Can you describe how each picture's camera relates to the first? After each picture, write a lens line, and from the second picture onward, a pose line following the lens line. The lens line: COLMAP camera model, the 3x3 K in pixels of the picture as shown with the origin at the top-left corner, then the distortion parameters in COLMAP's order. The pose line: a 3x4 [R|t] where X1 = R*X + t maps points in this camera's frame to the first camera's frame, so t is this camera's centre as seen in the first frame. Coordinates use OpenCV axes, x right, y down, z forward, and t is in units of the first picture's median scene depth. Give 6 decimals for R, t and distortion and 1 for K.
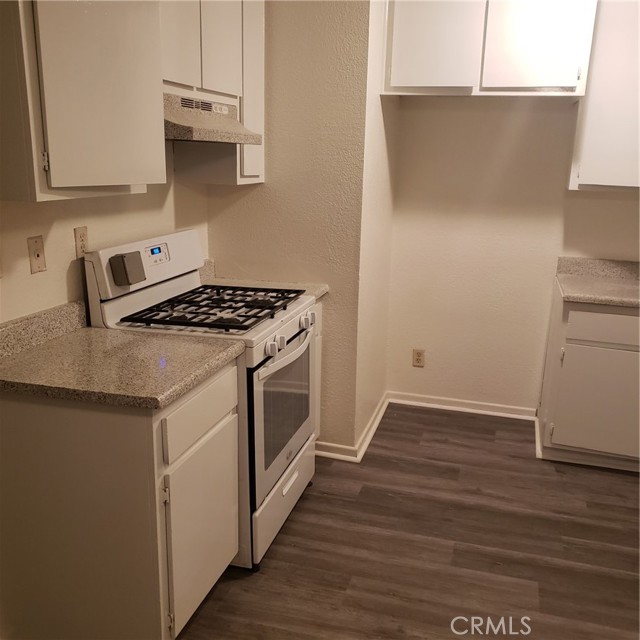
lens RADIAL K [[658.2, 0, 320.0], [0, 658.2, 320.0], [0, 0, 1]] dist [0.156200, -0.342909]
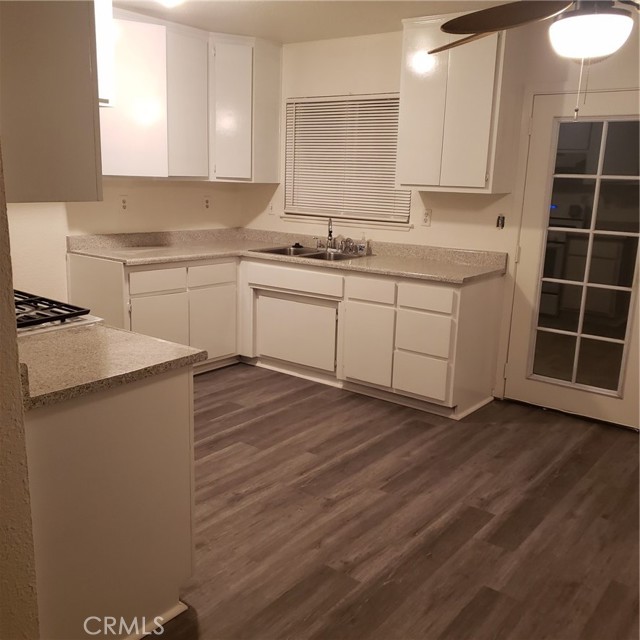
lens RADIAL K [[658.2, 0, 320.0], [0, 658.2, 320.0], [0, 0, 1]] dist [0.156200, -0.342909]
pose [[0.378300, -0.217829, 0.899689, -0.835257], [0.204300, 0.967599, 0.148367, -0.052875], [-0.902857, 0.127679, 0.410545, 0.183917]]
